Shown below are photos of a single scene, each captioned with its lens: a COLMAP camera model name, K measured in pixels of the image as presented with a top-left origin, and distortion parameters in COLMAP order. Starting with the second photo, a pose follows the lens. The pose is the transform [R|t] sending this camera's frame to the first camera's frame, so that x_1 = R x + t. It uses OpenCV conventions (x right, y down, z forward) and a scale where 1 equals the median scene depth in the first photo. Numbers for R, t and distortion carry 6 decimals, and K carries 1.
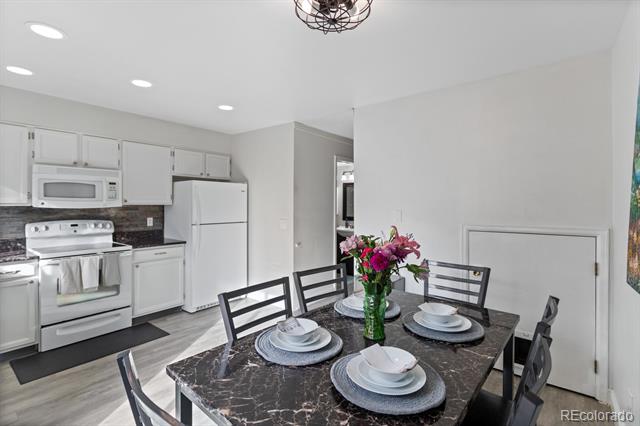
lens RADIAL K [[308.9, 0, 318.8], [0, 308.9, 206.2], [0, 0, 1]] dist [-0.000810, 0.000003]
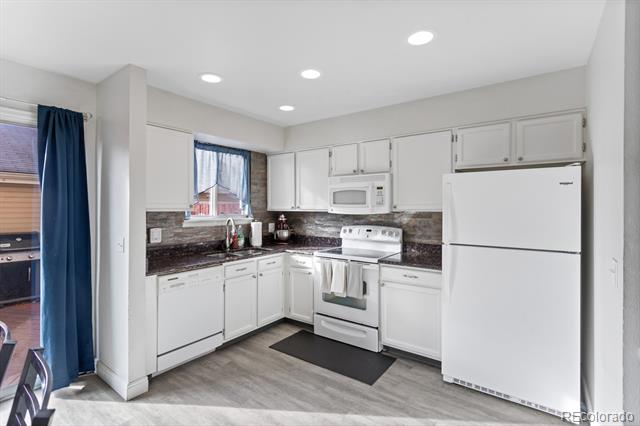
lens RADIAL K [[308.9, 0, 318.8], [0, 308.9, 206.2], [0, 0, 1]] dist [-0.000810, 0.000003]
pose [[0.027768, -0.006106, -0.999596, 0.250024], [-0.007655, 0.999951, -0.006321, -0.012335], [0.999585, 0.007828, 0.027720, 0.805120]]
